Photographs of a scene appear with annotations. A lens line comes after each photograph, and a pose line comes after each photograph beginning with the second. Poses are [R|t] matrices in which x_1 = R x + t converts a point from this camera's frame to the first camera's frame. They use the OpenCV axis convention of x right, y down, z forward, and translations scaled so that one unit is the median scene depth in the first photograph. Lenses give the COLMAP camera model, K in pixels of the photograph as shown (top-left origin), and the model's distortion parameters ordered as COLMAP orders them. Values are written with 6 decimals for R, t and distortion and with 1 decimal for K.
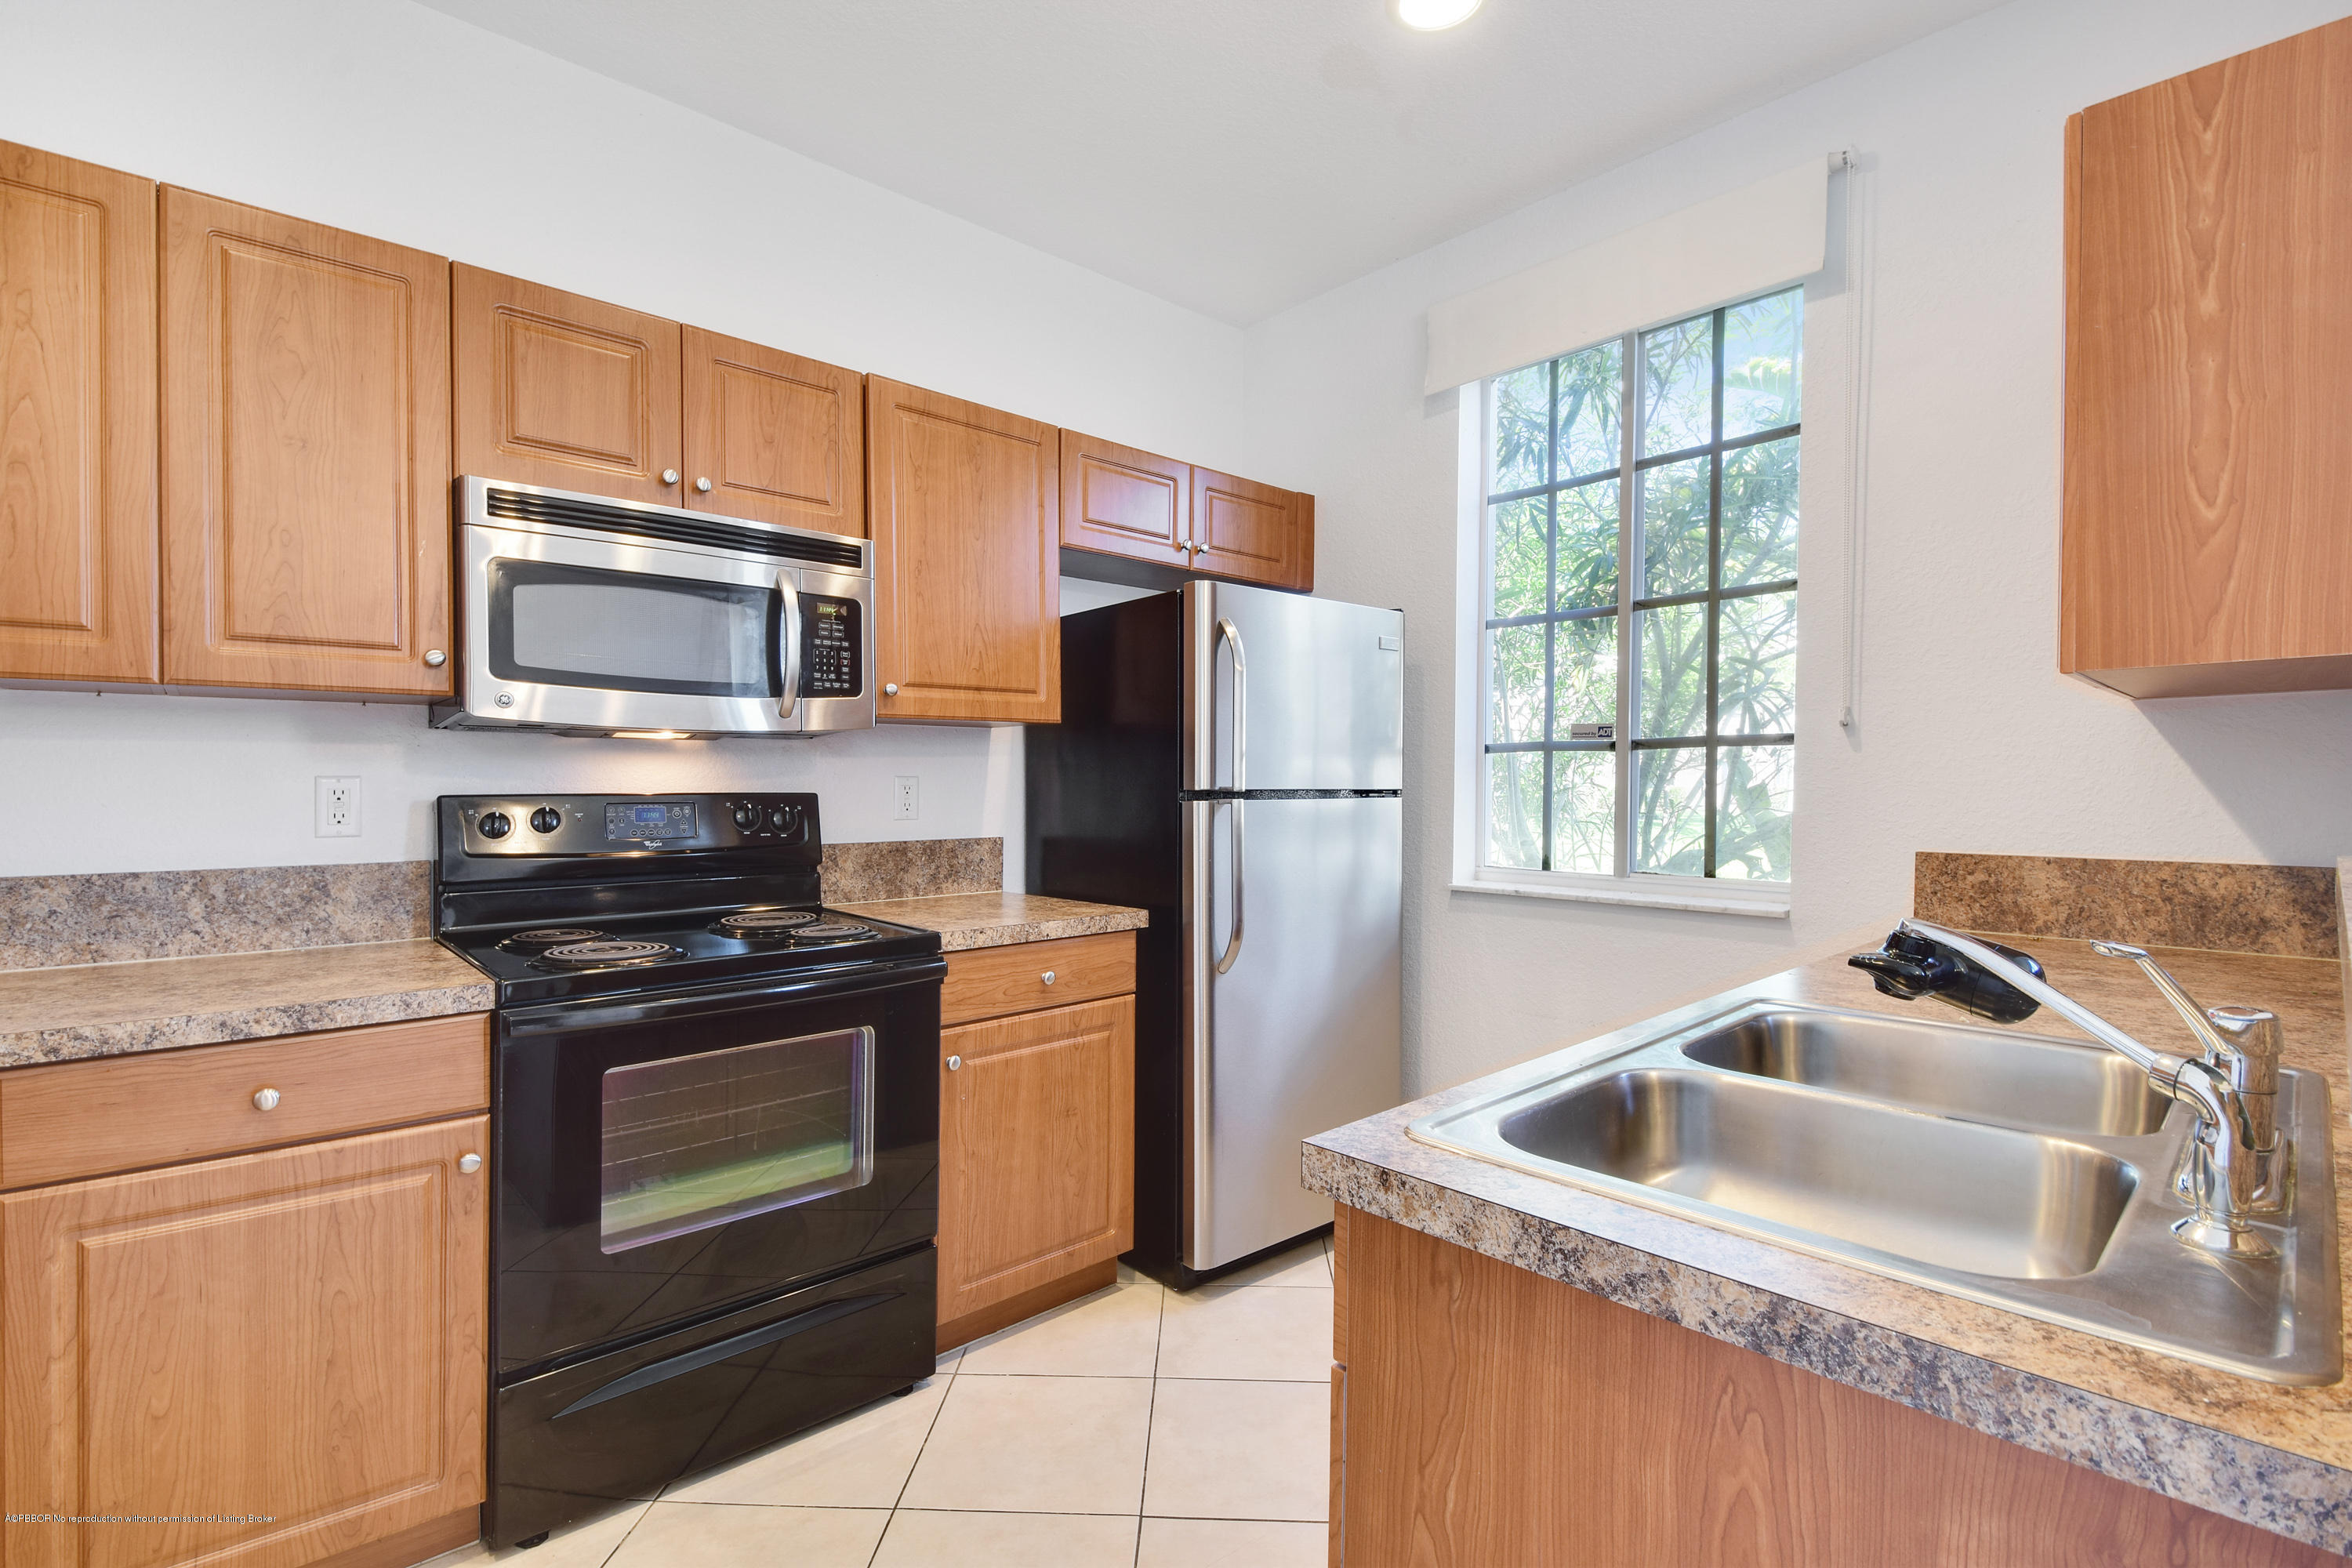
lens RADIAL K [[1073.7, 0, 1170.6], [0, 1073.7, 817.3], [0, 0, 1]] dist [0.001205, -0.017661]
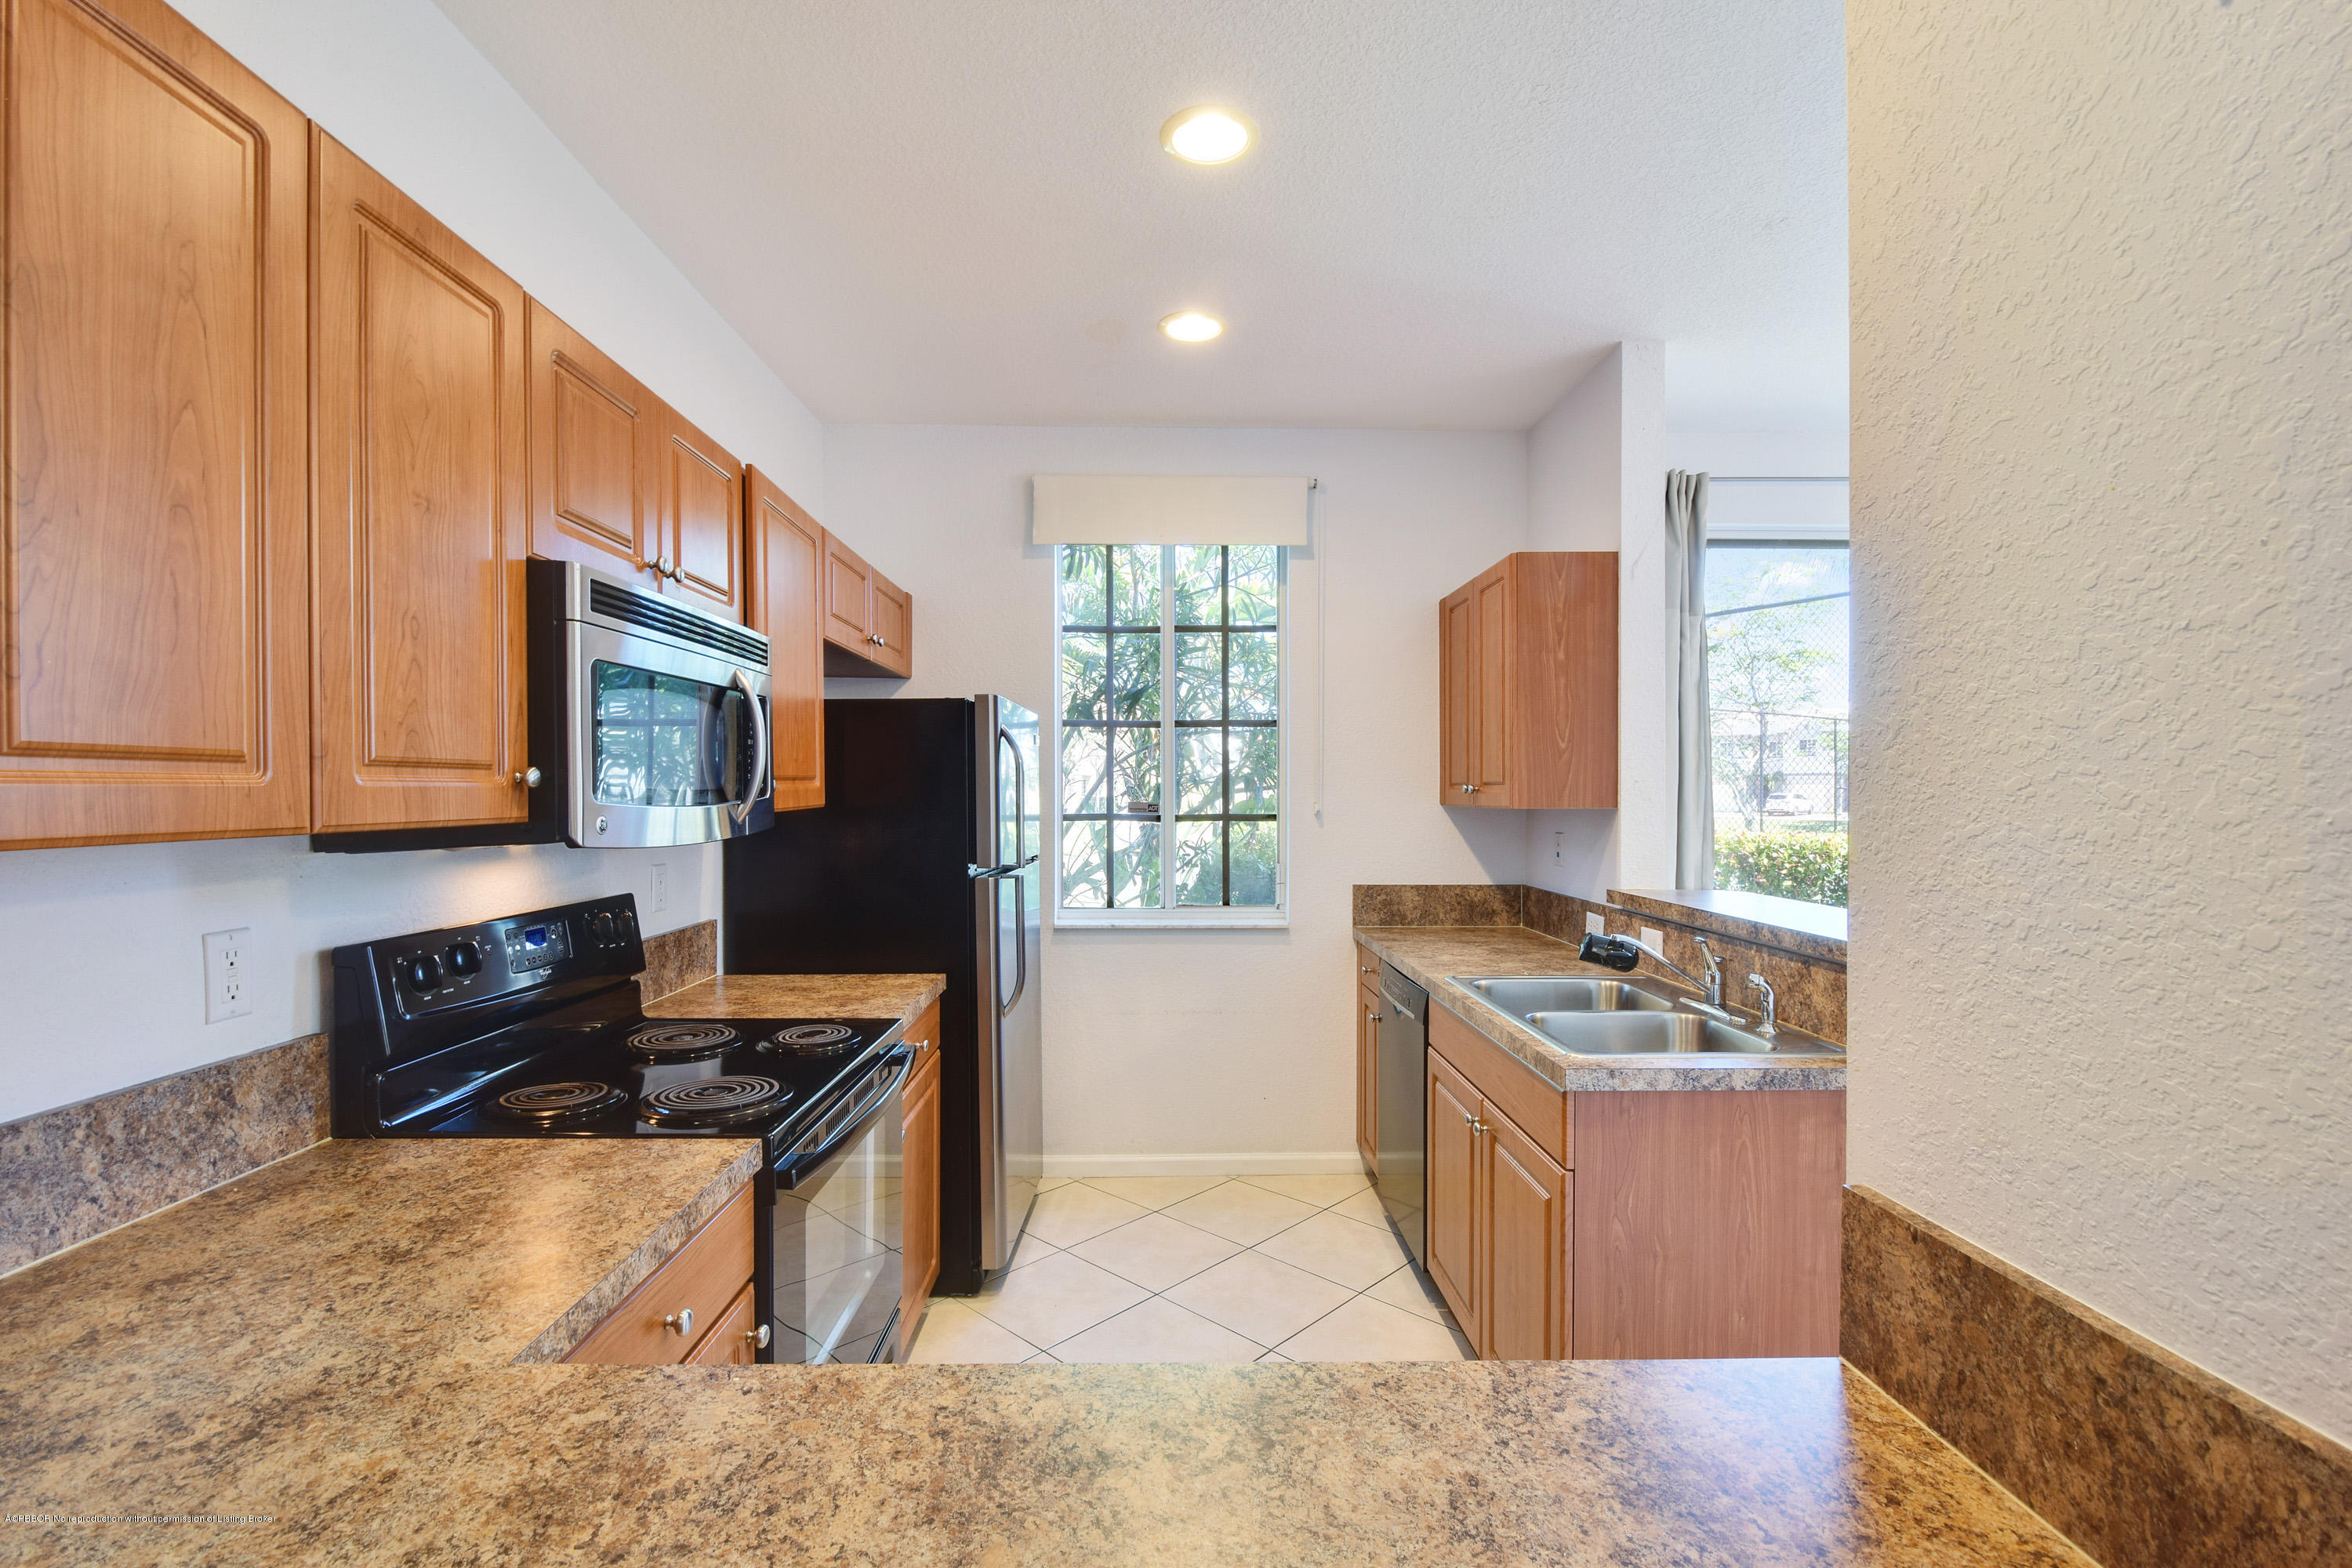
lens RADIAL K [[1022.6, 0, 1187.0], [0, 1022.6, 791.2], [0, 0, 1]] dist [0.001234, -0.013069]
pose [[0.655424, 0.003695, 0.755253, -0.844475], [0.019976, 0.999553, -0.022225, -0.099413], [-0.754997, 0.029654, 0.655057, 0.091797]]
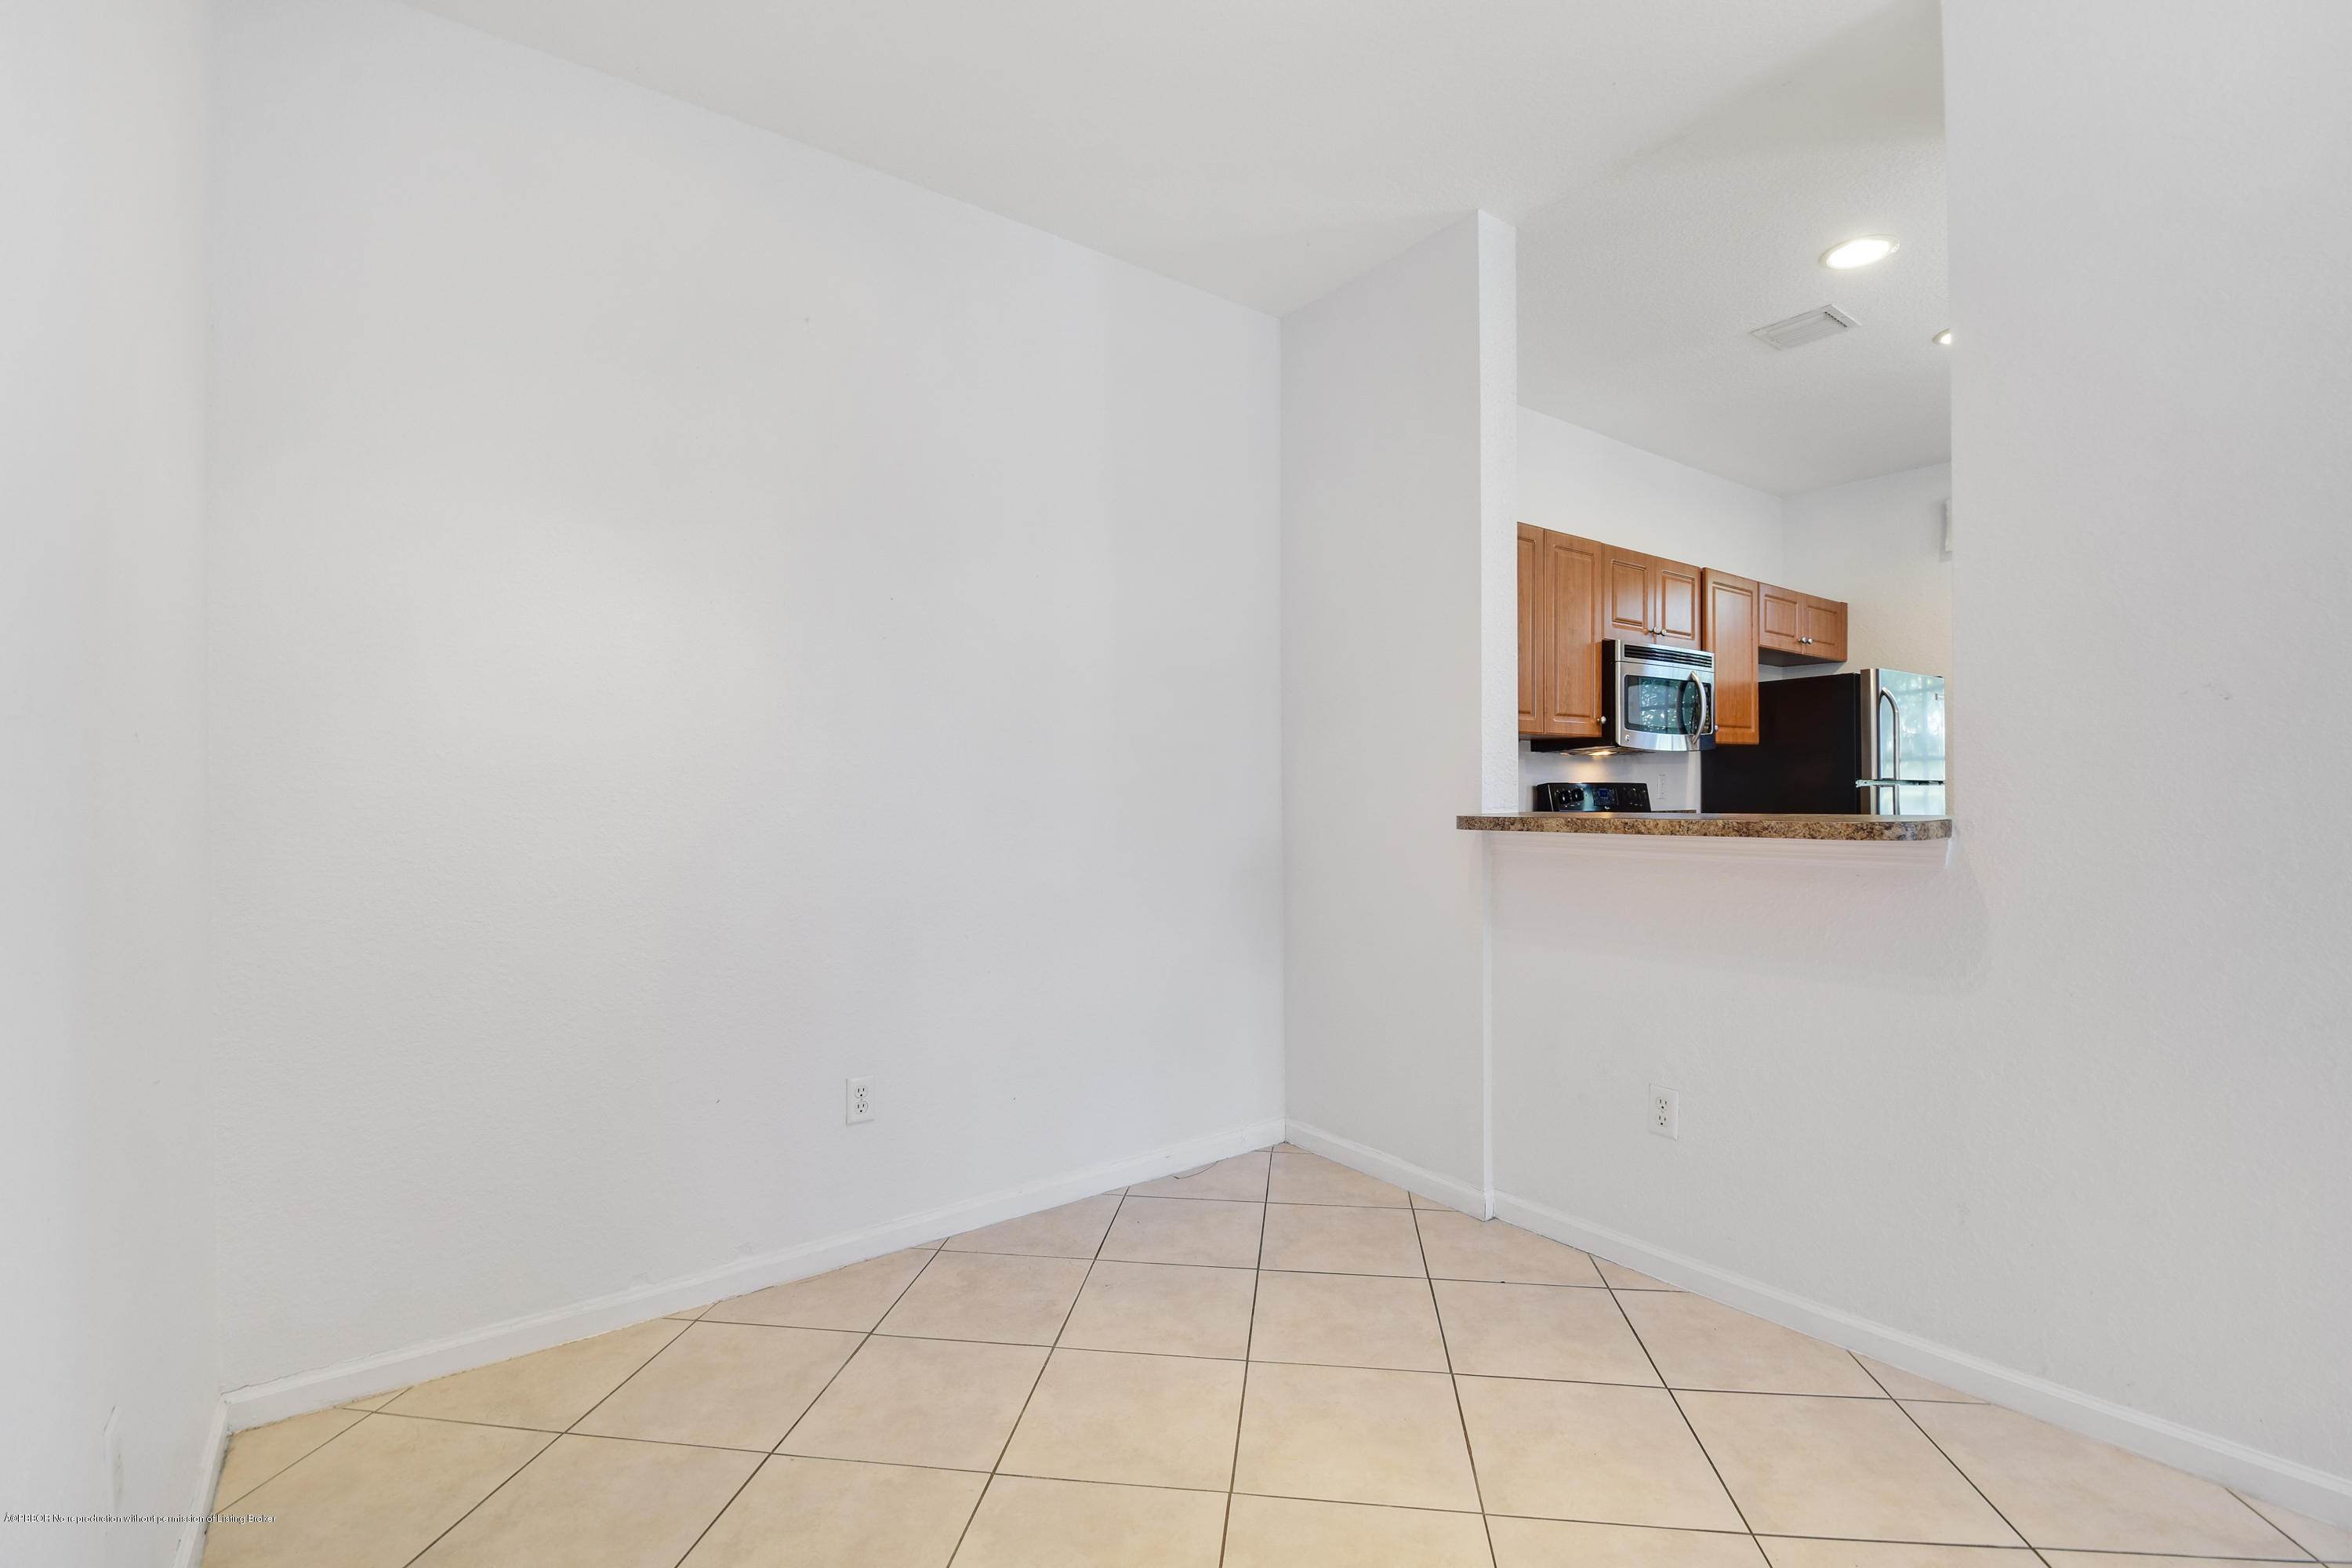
lens RADIAL K [[1048.5, 0, 1186.2], [0, 1048.5, 817.4], [0, 0, 1]] dist [-0.015624, -0.000542]
pose [[0.994460, -0.001212, -0.105112, -1.189133], [0.000664, 0.999986, -0.005245, 0.060241], [0.105117, 0.005146, 0.994447, -1.166030]]
